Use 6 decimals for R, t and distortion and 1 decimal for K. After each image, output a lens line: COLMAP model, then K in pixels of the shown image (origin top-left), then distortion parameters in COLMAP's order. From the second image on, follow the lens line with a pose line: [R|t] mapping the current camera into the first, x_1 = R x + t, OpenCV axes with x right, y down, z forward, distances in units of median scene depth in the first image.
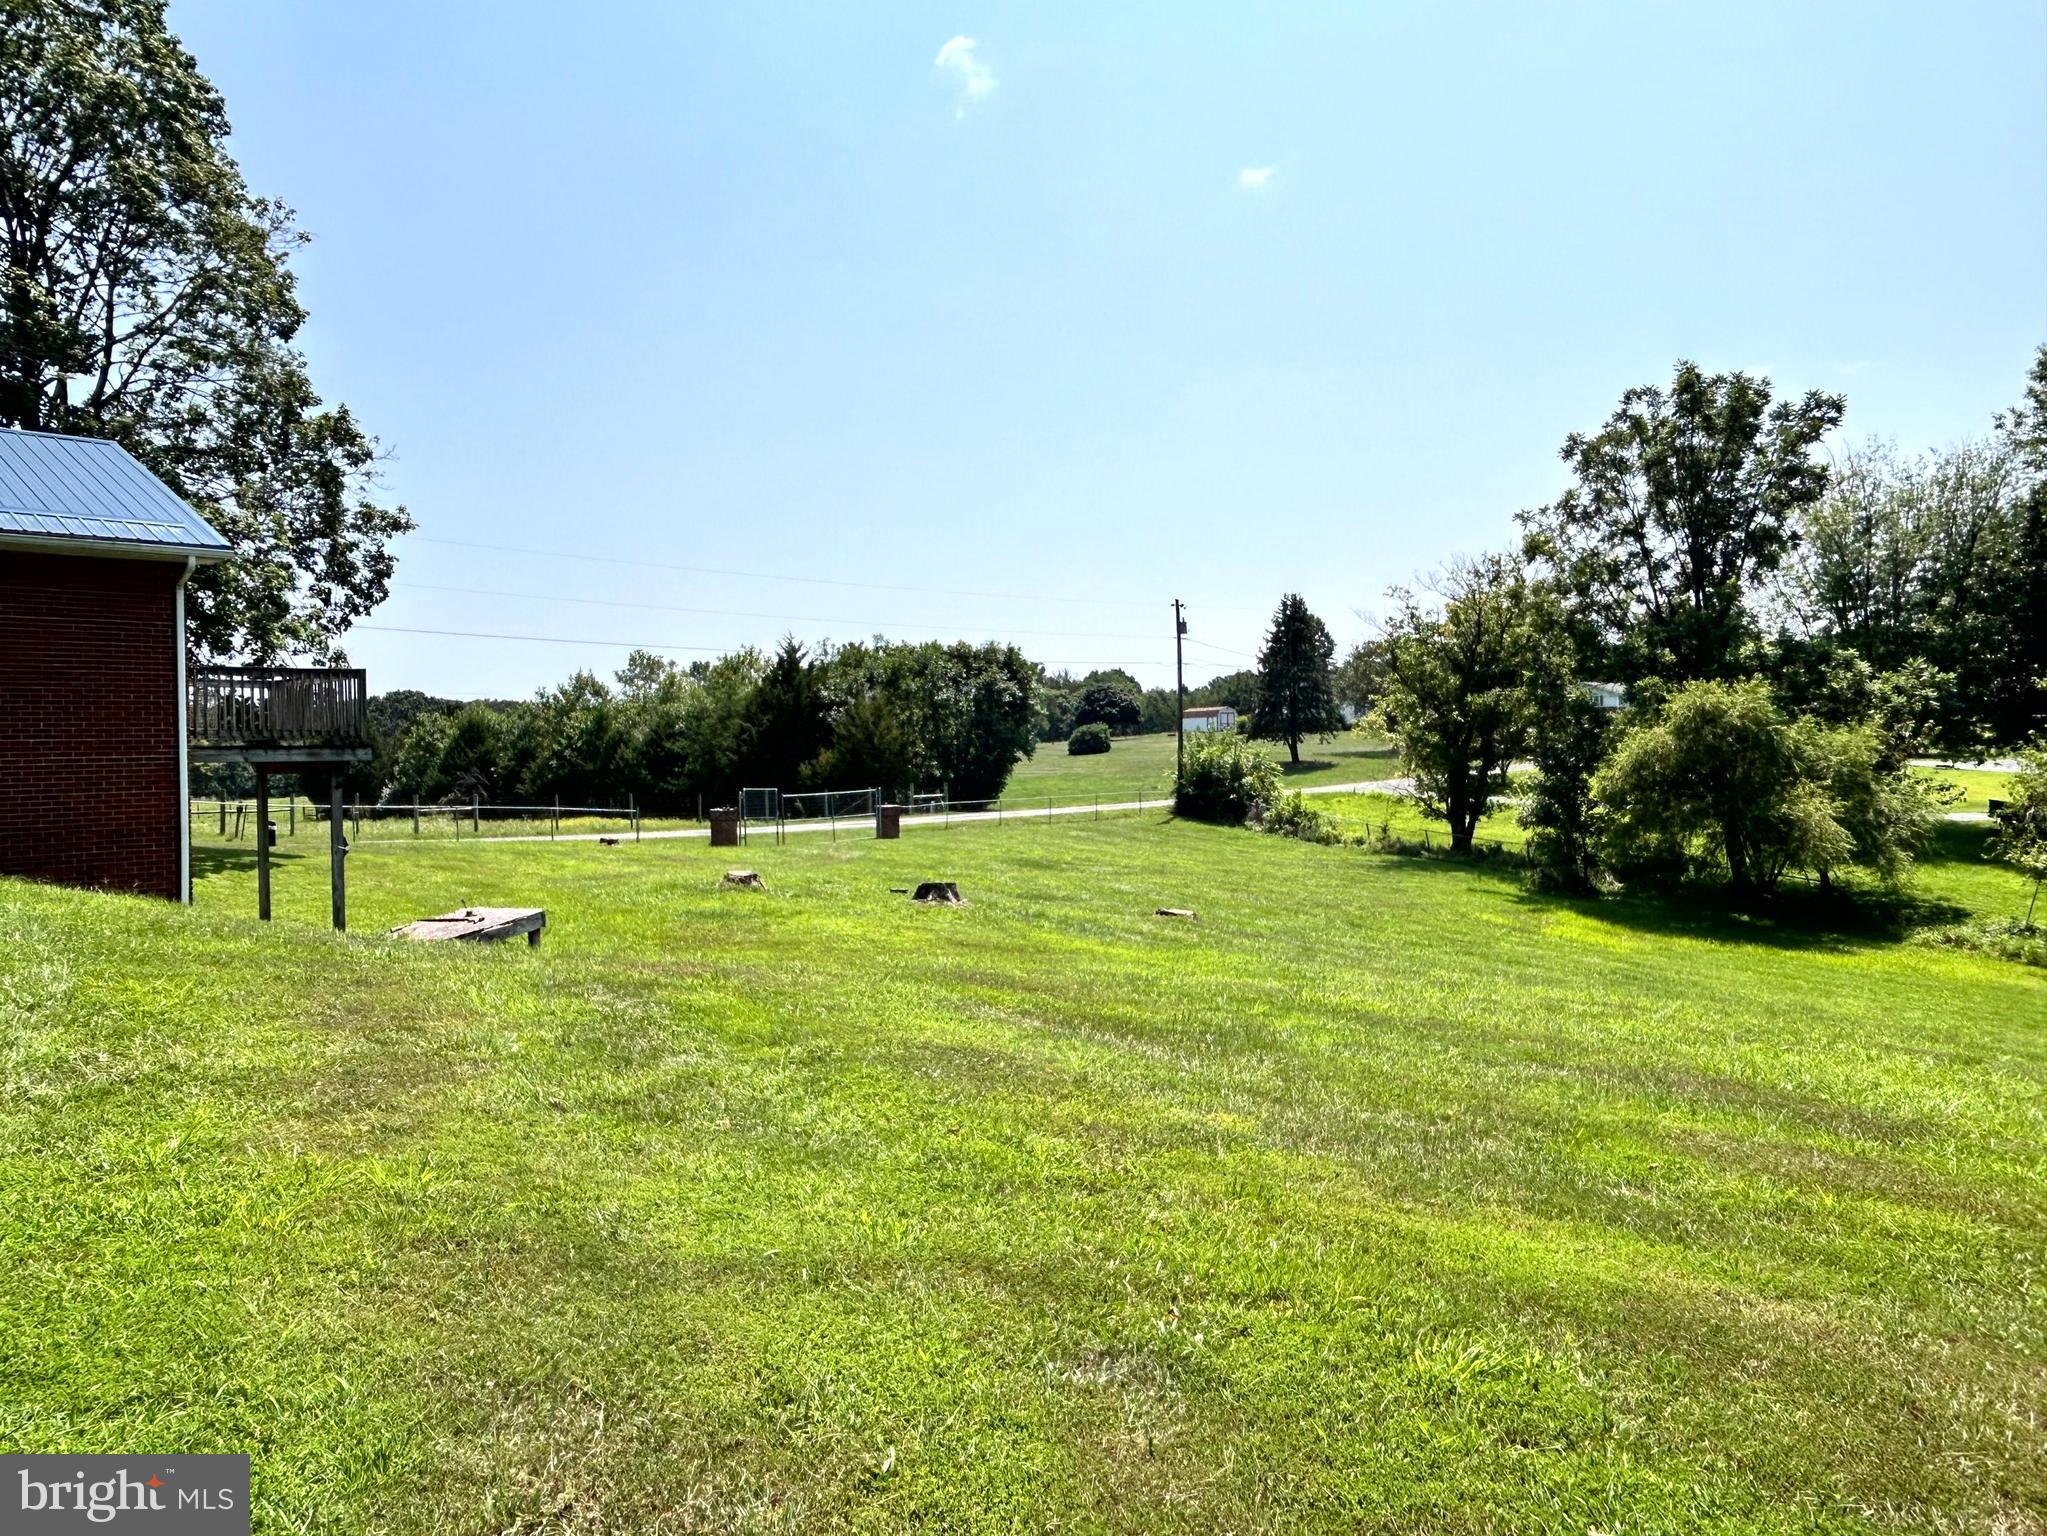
lens RADIAL K [[1395.8, 0, 1022.7], [0, 1395.8, 760.2], [0, 0, 1]] dist [0.000710, -0.000546]
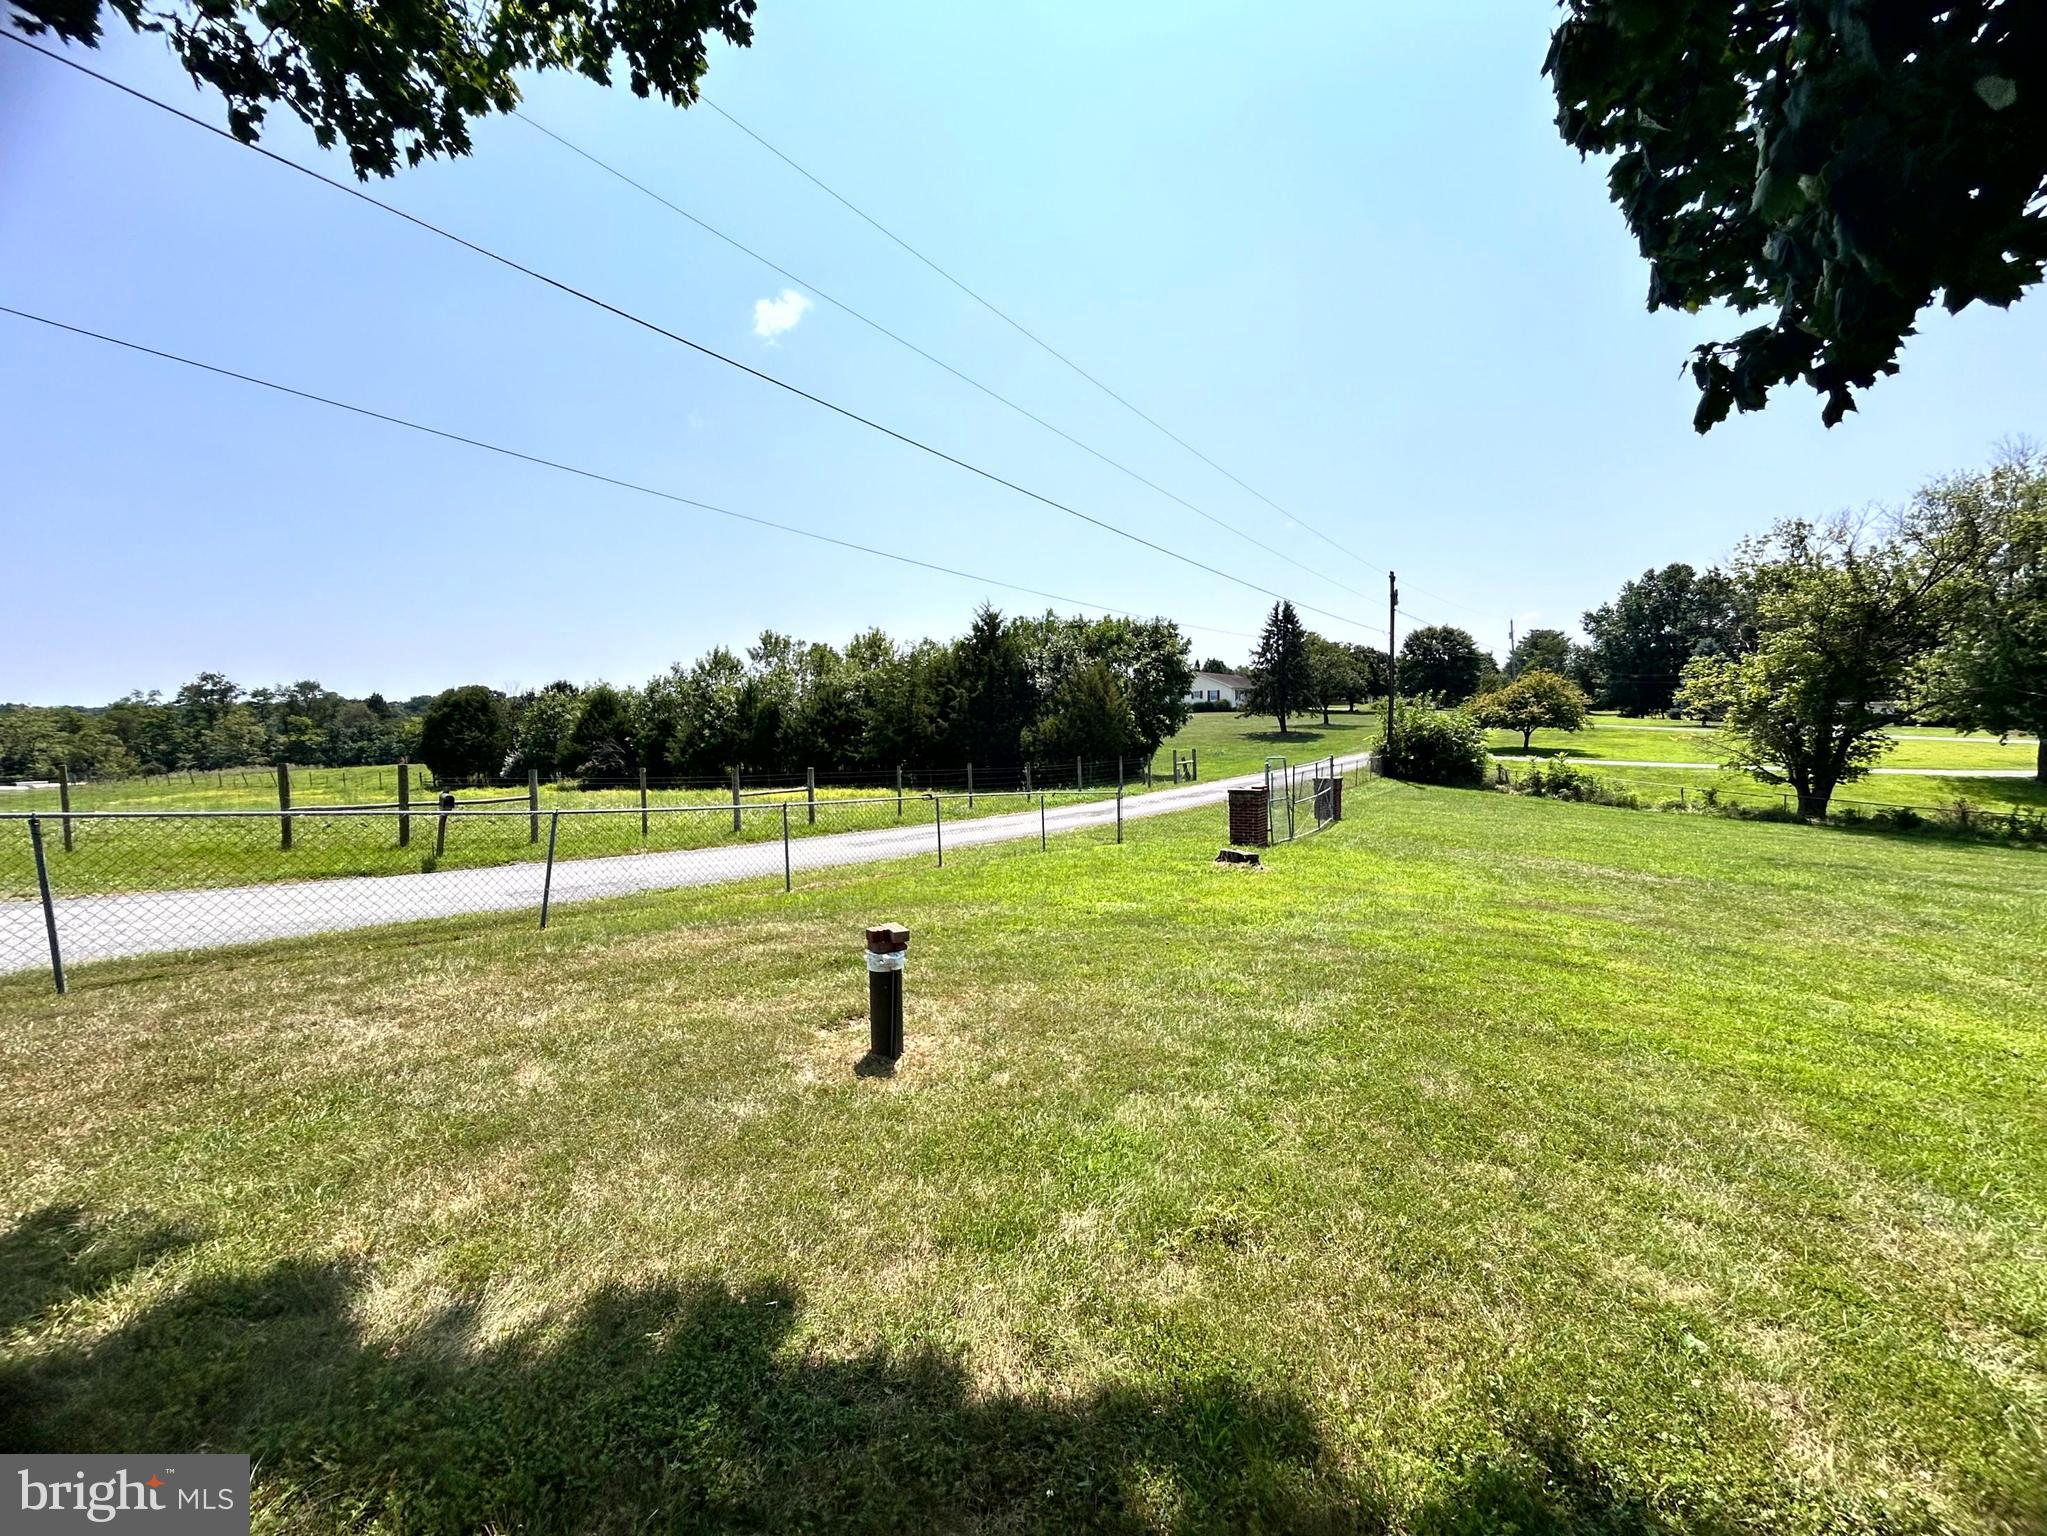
lens RADIAL K [[837.4, 0, 1021.9], [0, 837.4, 769.3], [0, 0, 1]] dist [0.003490, 0.000413]
pose [[0.983449, -0.008346, 0.180995, -0.234410], [0.001700, 0.999320, 0.036846, 0.007408], [-0.181180, -0.035928, 0.982794, 0.369029]]
